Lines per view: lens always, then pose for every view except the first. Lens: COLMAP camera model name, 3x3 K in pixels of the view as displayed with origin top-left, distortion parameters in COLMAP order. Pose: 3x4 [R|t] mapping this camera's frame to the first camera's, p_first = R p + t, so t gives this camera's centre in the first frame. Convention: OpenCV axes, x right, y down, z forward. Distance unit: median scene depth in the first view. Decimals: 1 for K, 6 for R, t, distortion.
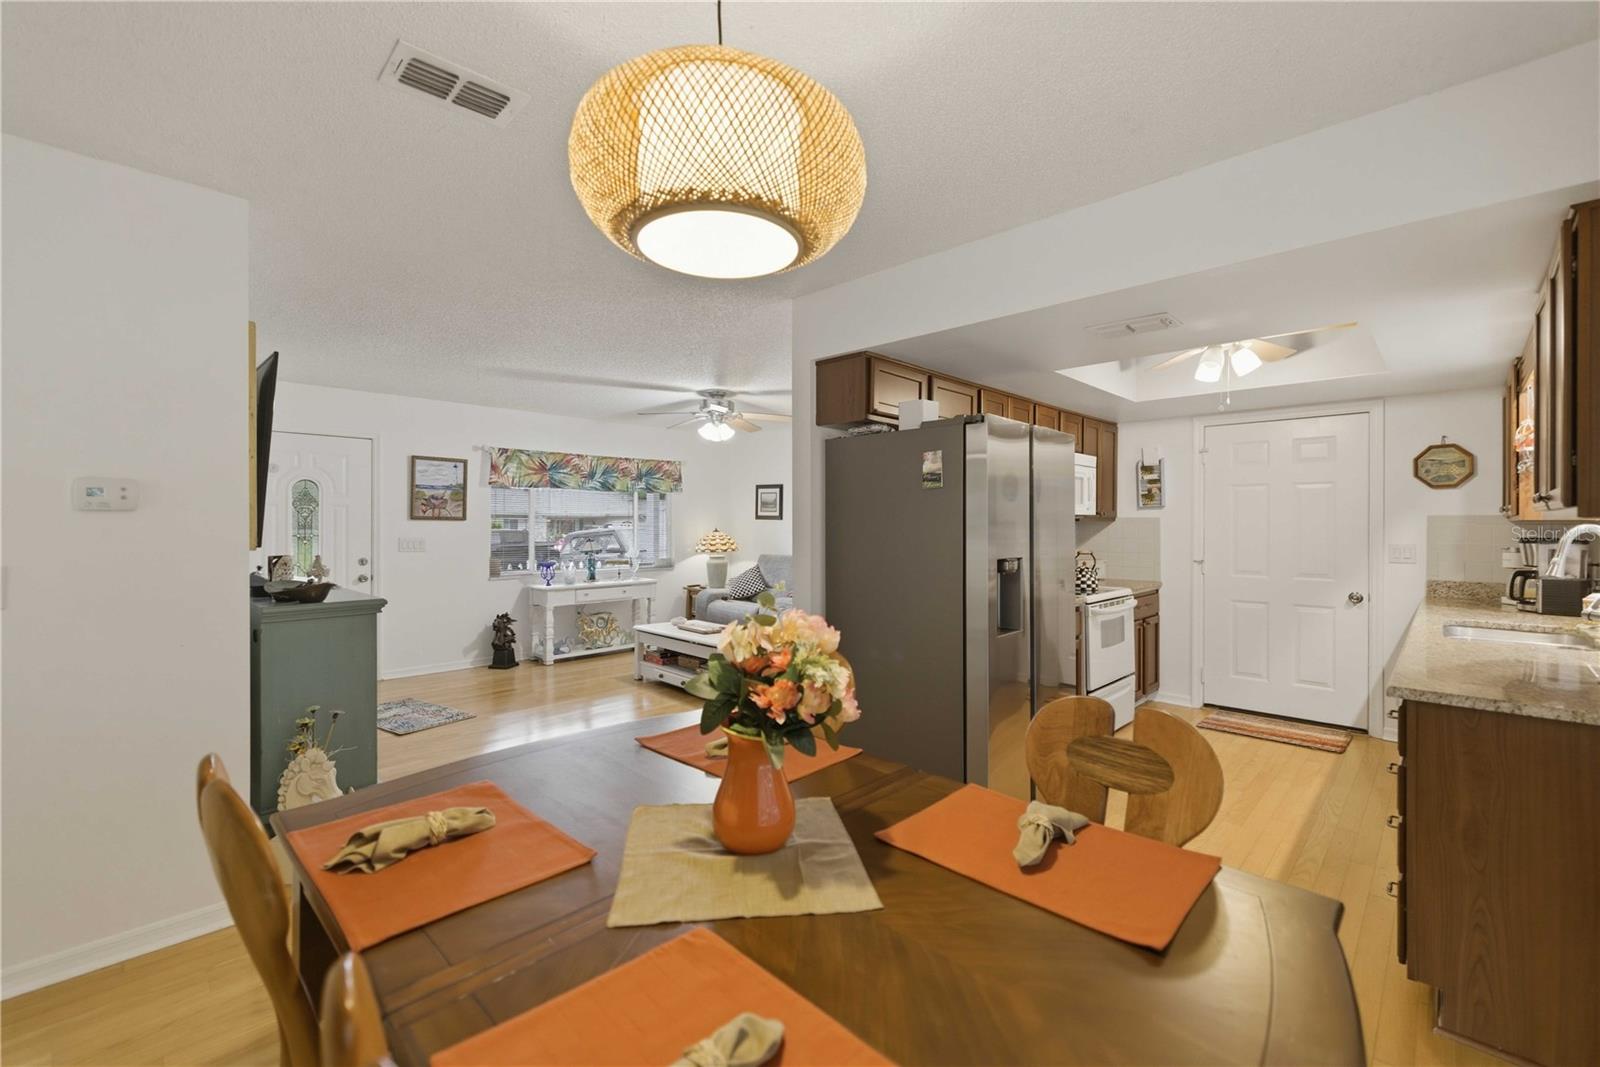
lens RADIAL K [[676.5, 0, 808.8], [0, 676.5, 524.1], [0, 0, 1]] dist [0.019643, -0.000123]
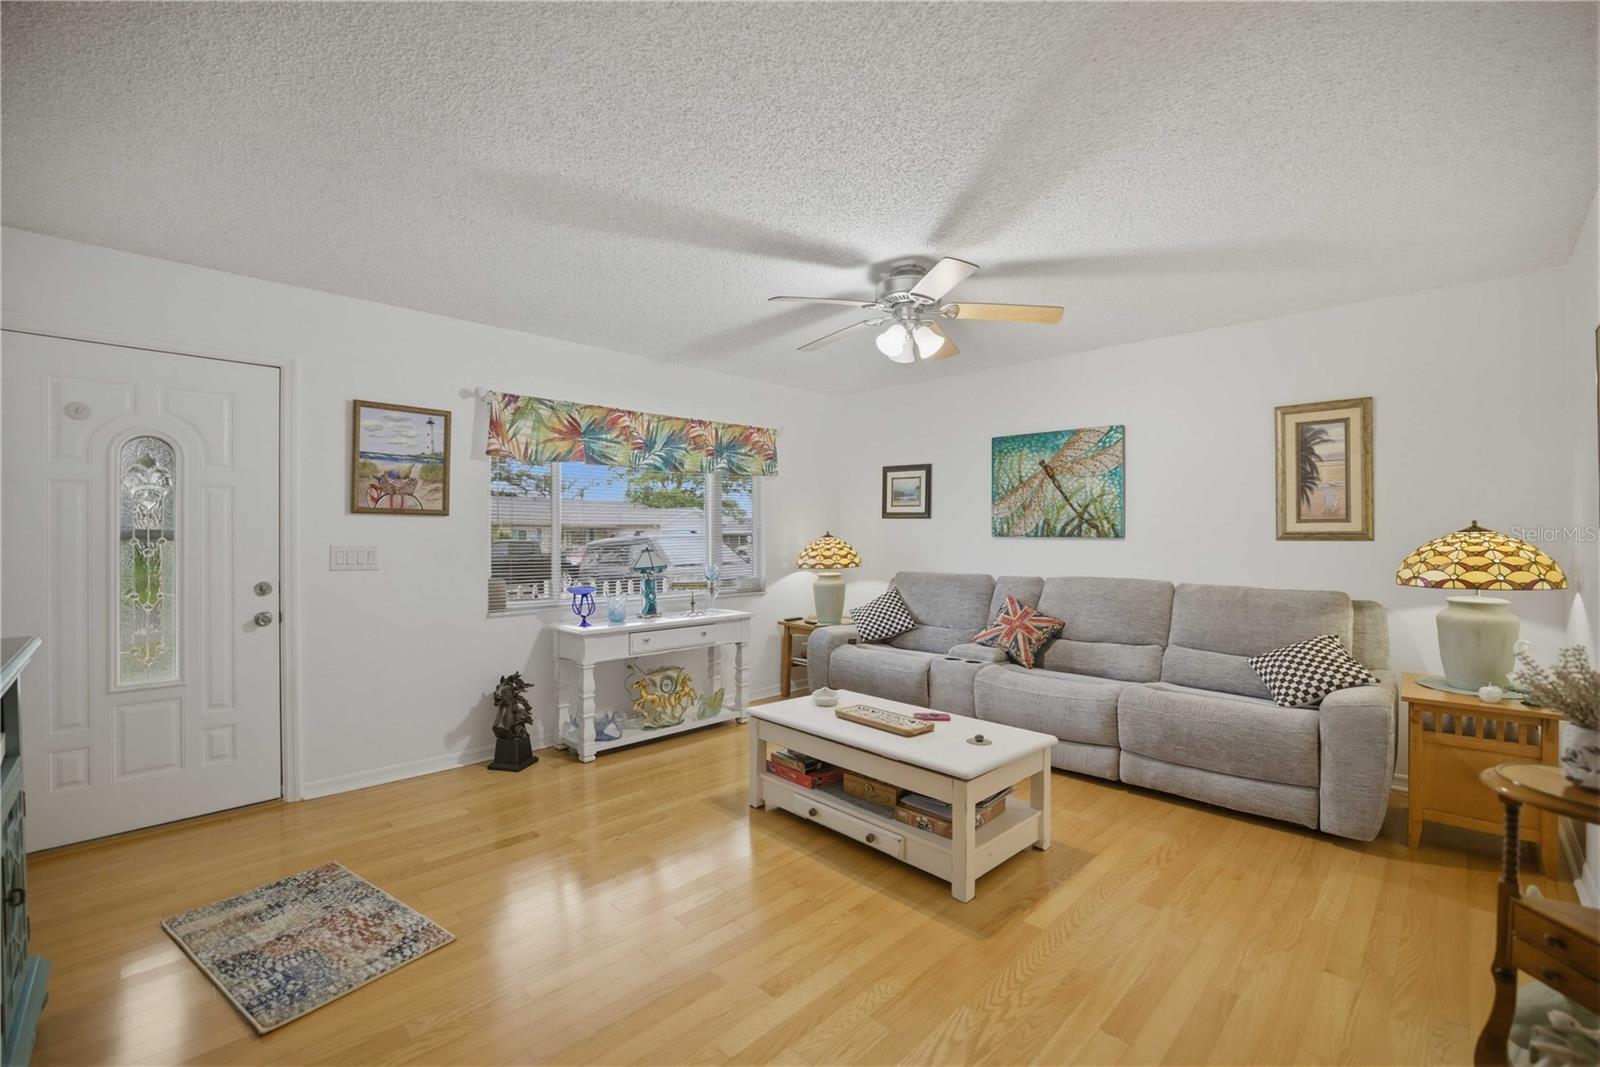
lens RADIAL K [[692.3, 0, 793.0], [0, 692.3, 536.1], [0, 0, 1]] dist [-0.019076, 0.000006]
pose [[0.999430, -0.003101, -0.033610, -0.179974], [0.003141, 0.999994, 0.001126, 0.011403], [0.033606, -0.001231, 0.999434, 0.399297]]
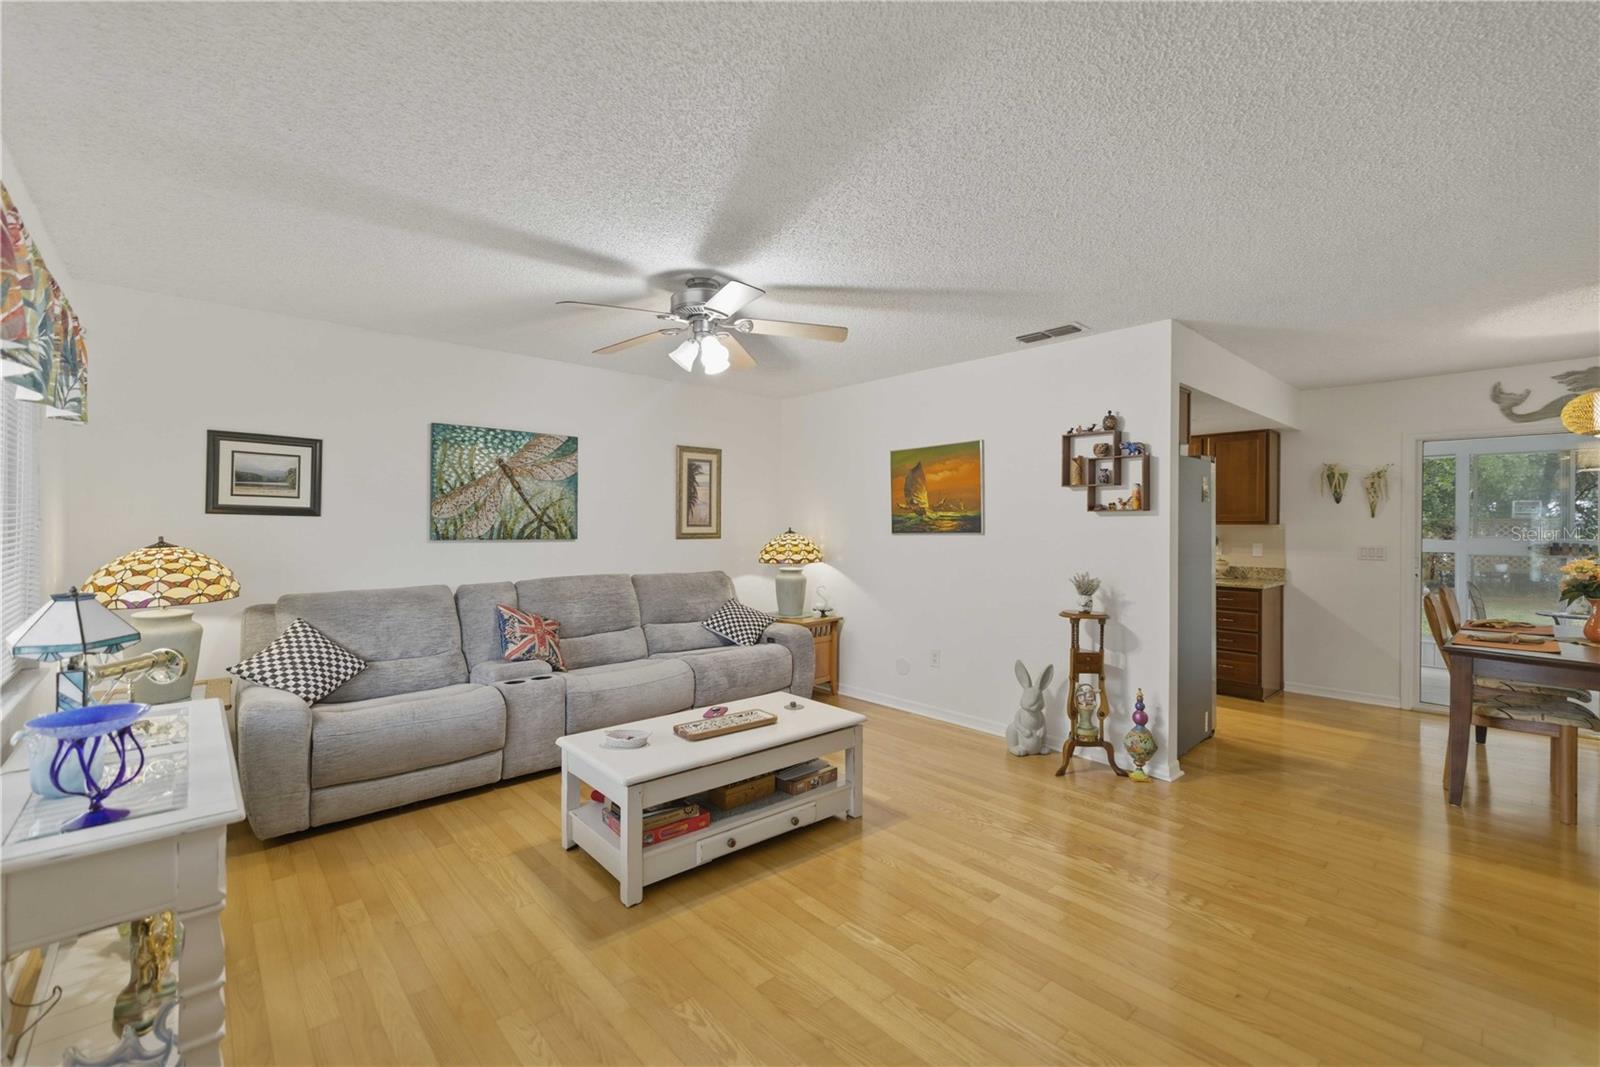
lens RADIAL K [[676.5, 0, 808.8], [0, 676.5, 524.1], [0, 0, 1]] dist [0.019643, -0.000123]
pose [[0.074559, -0.000047, 0.997217, -0.579981], [0.002068, 0.999998, -0.000107, -0.000378], [-0.997214, 0.002070, 0.074559, 0.763291]]
